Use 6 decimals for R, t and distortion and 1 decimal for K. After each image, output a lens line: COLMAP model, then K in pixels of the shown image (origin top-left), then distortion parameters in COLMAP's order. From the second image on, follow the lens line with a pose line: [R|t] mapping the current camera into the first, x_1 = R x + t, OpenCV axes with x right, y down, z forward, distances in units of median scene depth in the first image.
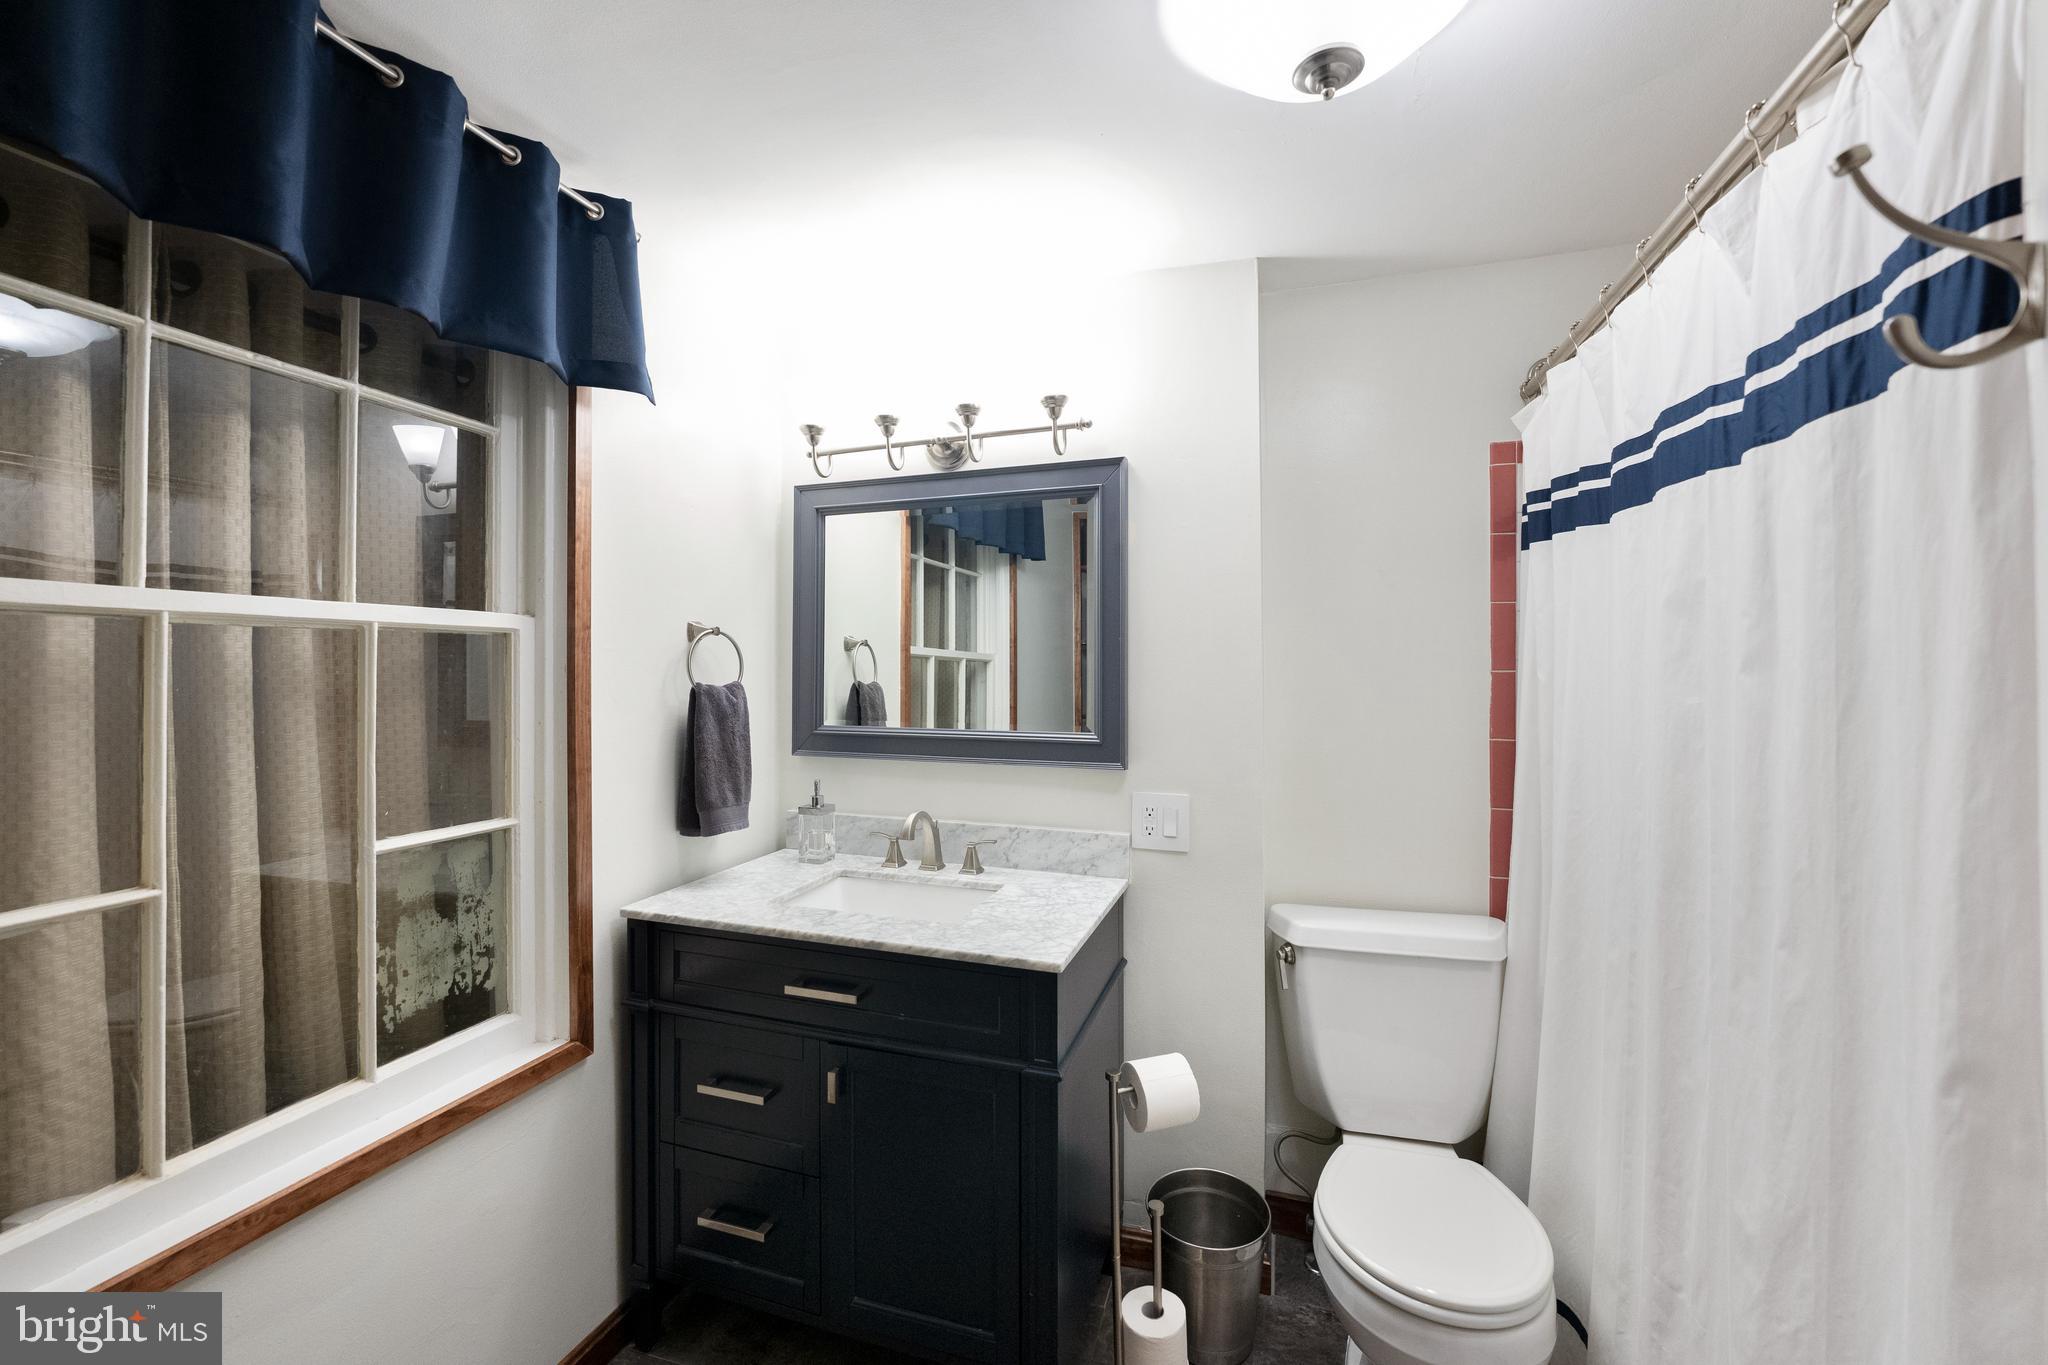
lens RADIAL K [[837.9, 0, 1014.0], [0, 837.9, 675.8], [0, 0, 1]] dist [-0.002567, 0.000689]
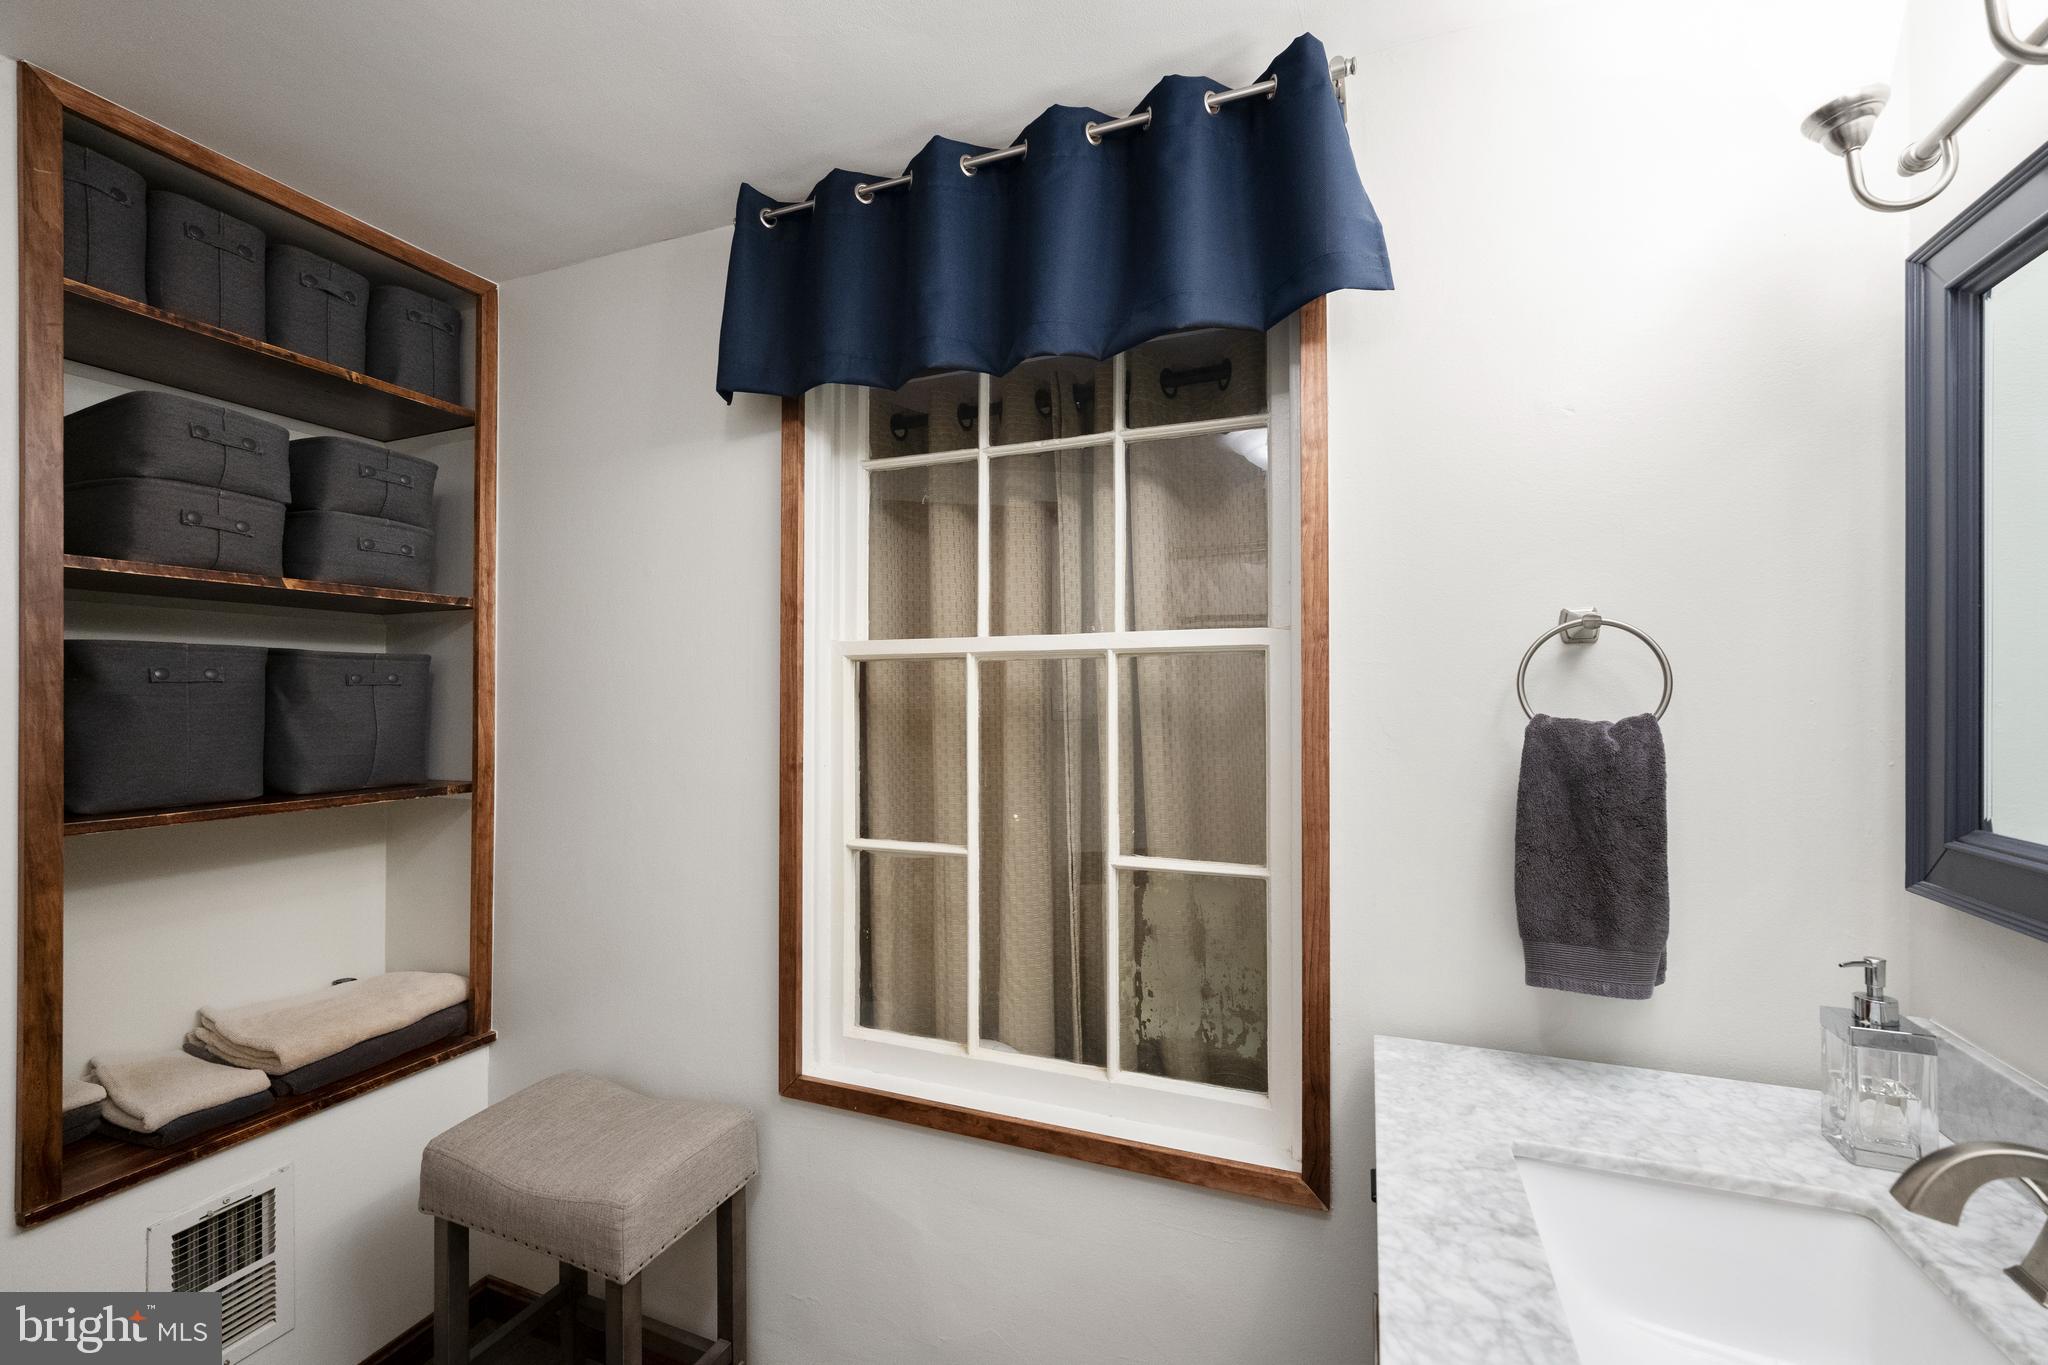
lens RADIAL K [[837.9, 0, 1019.0], [0, 837.9, 695.3], [0, 0, 1]] dist [-0.002567, 0.000689]
pose [[-0.066191, -0.001147, -0.997806, 0.272784], [-0.002024, 0.999997, -0.001016, -0.004001], [0.997805, 0.001952, -0.066194, 0.836357]]
